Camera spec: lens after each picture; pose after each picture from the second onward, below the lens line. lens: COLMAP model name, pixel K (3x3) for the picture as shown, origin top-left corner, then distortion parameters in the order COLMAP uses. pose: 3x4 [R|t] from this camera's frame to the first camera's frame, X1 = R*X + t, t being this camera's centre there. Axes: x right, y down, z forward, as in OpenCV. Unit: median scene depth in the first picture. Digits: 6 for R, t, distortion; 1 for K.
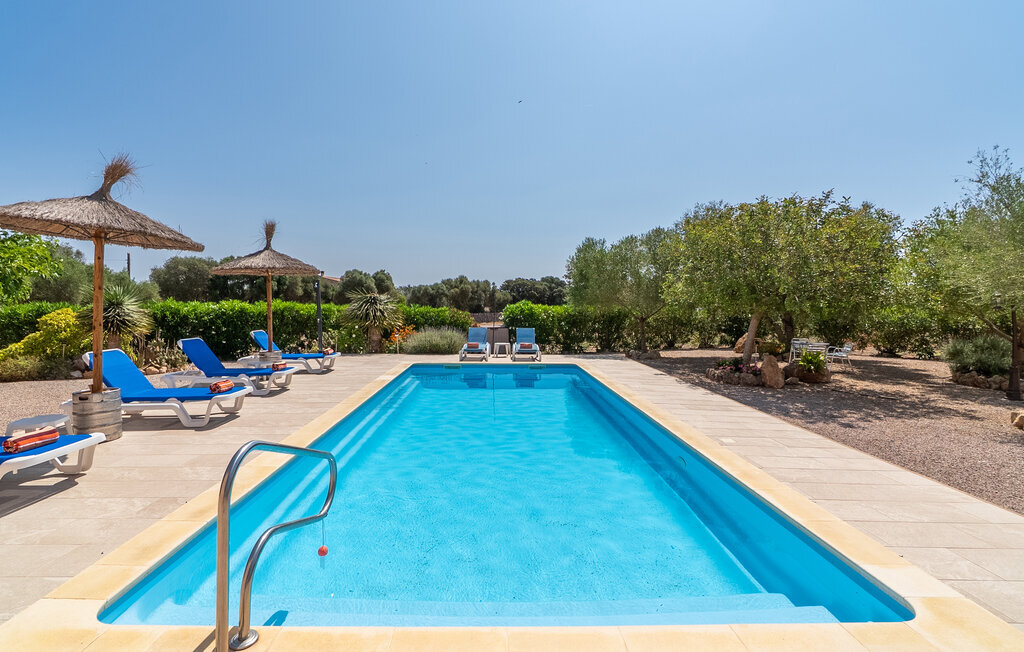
lens RADIAL K [[458.8, 0, 495.4], [0, 458.8, 318.2], [0, 0, 1]] dist [-0.004032, -0.000245]
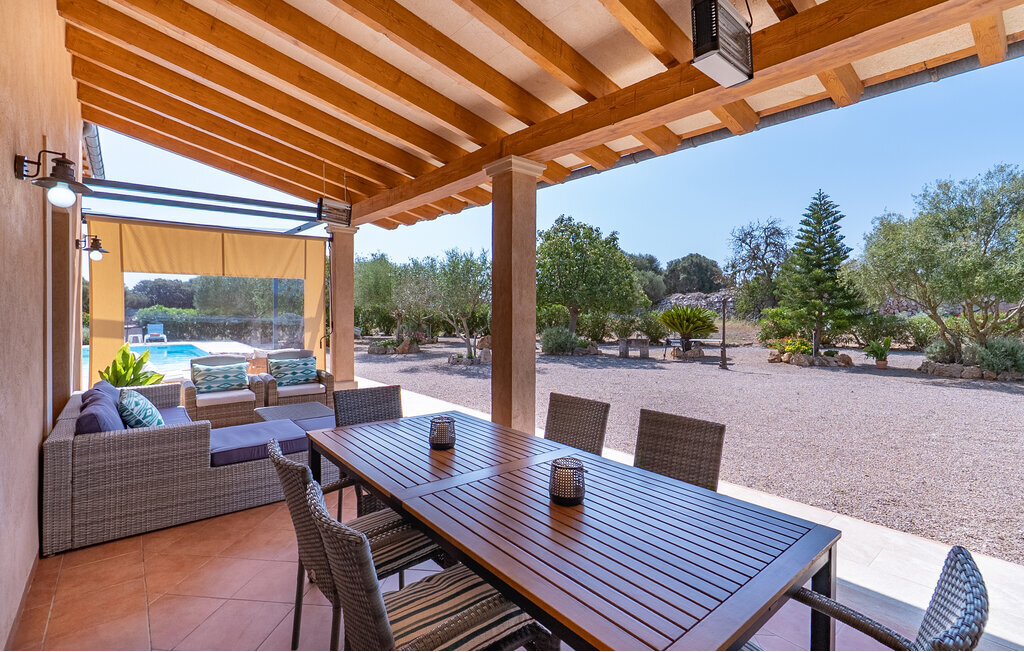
lens RADIAL K [[468.5, 0, 513.0], [0, 468.5, 309.1], [0, 0, 1]] dist [-0.004118, -0.000448]
pose [[0.767650, -0.007631, 0.640824, -0.012123], [0.023601, 0.999587, -0.016368, 0.018460], [-0.640435, 0.027689, 0.767513, -0.752696]]
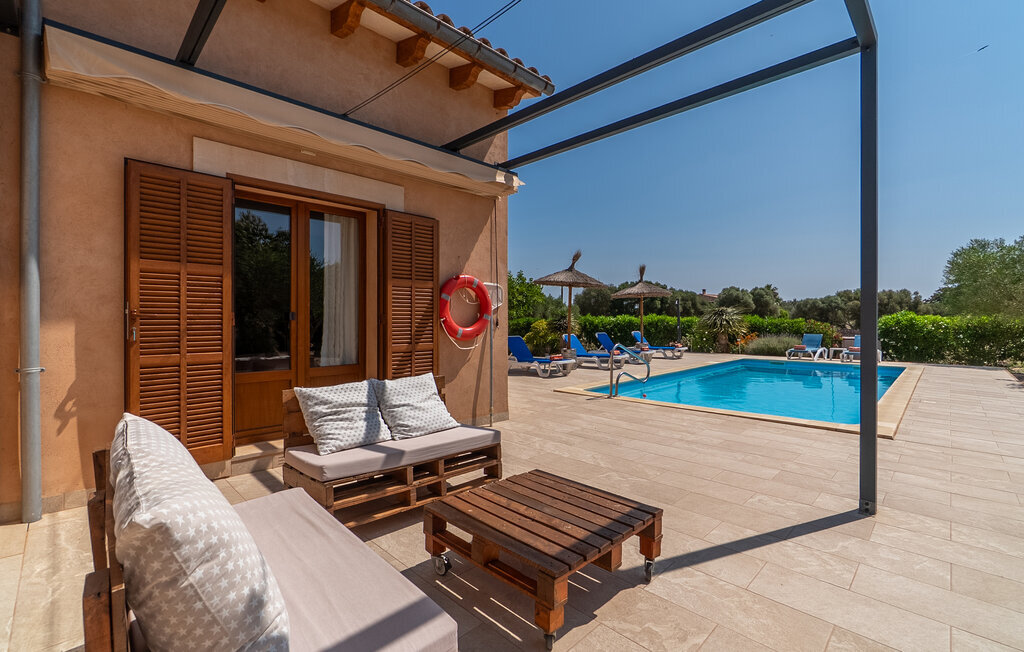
lens RADIAL K [[444.7, 0, 506.5], [0, 444.7, 321.2], [0, 0, 1]] dist [-0.004053, 0.000363]
pose [[0.704489, -0.005936, -0.709691, 0.175697], [-0.016516, 0.999557, -0.024755, 0.023570], [0.709523, 0.029161, 0.704078, -0.276621]]
